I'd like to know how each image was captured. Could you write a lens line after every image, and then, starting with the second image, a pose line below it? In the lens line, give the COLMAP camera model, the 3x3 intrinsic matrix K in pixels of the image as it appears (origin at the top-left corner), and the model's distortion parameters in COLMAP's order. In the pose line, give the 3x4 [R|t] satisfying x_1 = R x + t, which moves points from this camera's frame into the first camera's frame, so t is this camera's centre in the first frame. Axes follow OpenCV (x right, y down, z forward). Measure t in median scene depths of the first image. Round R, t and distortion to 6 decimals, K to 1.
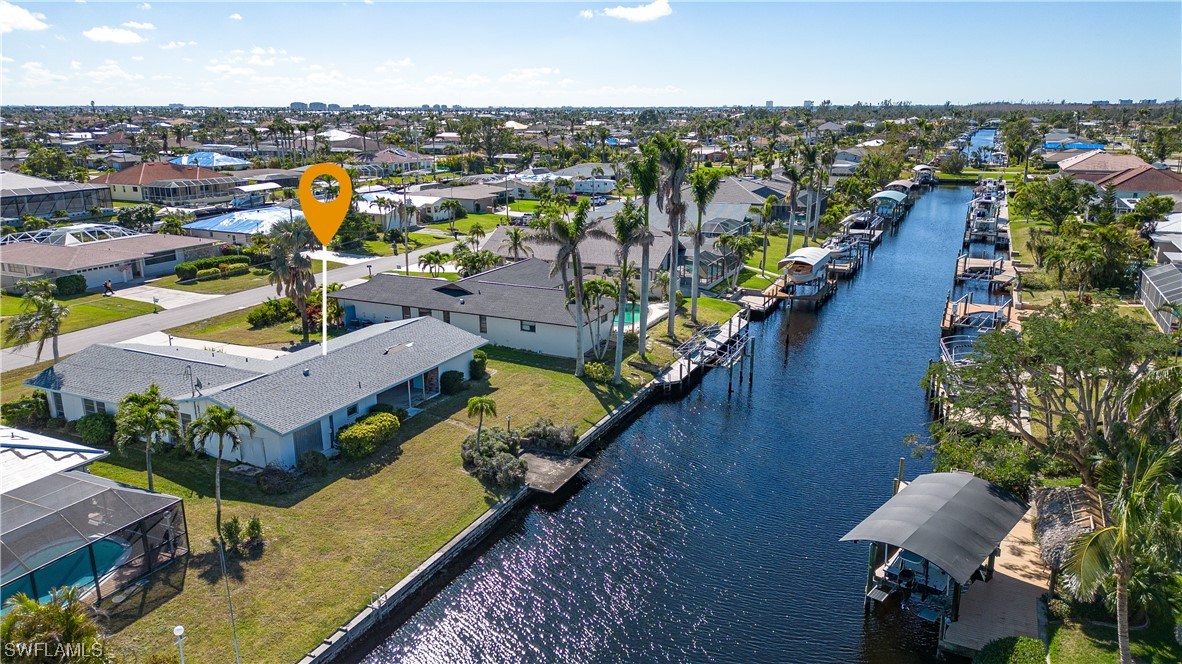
lens RADIAL K [[823.5, 0, 591.0], [0, 823.5, 332.0], [0, 0, 1]] dist [0.119502, -0.118418]
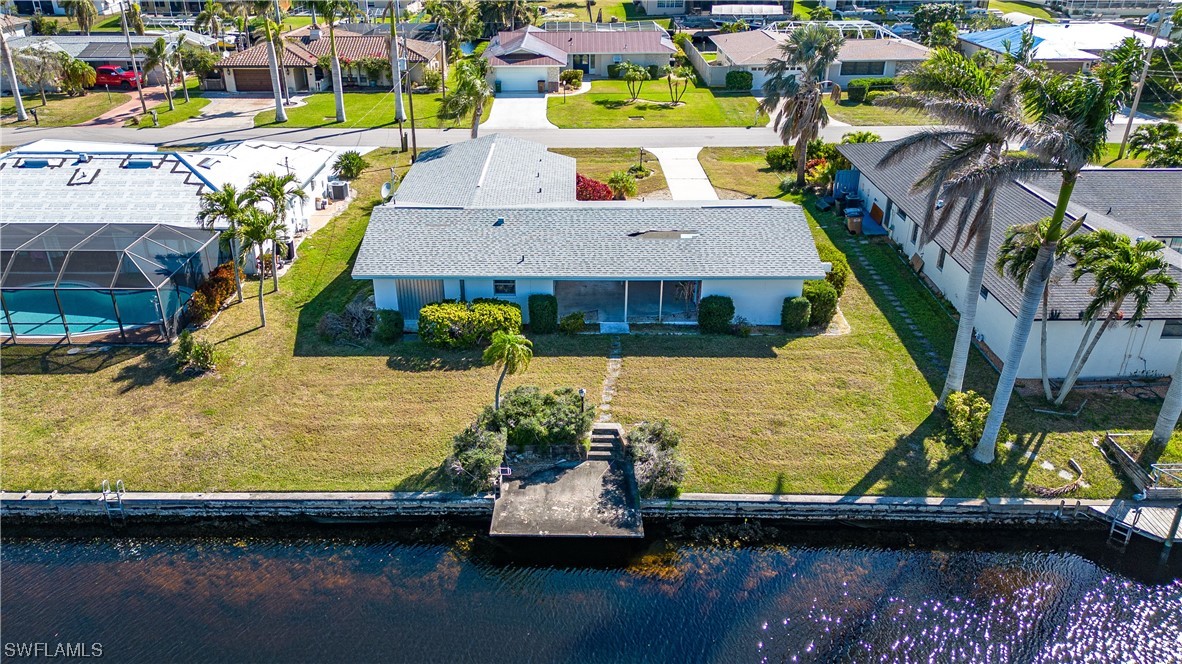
lens RADIAL K [[864.6, 0, 552.0], [0, 864.6, 364.8], [0, 0, 1]] dist [0.077330, 0.000257]
pose [[0.402308, 0.422930, -0.811960, 0.380029], [-0.227177, 0.905277, 0.358976, -0.129114], [0.886871, 0.040039, 0.460280, 0.689973]]
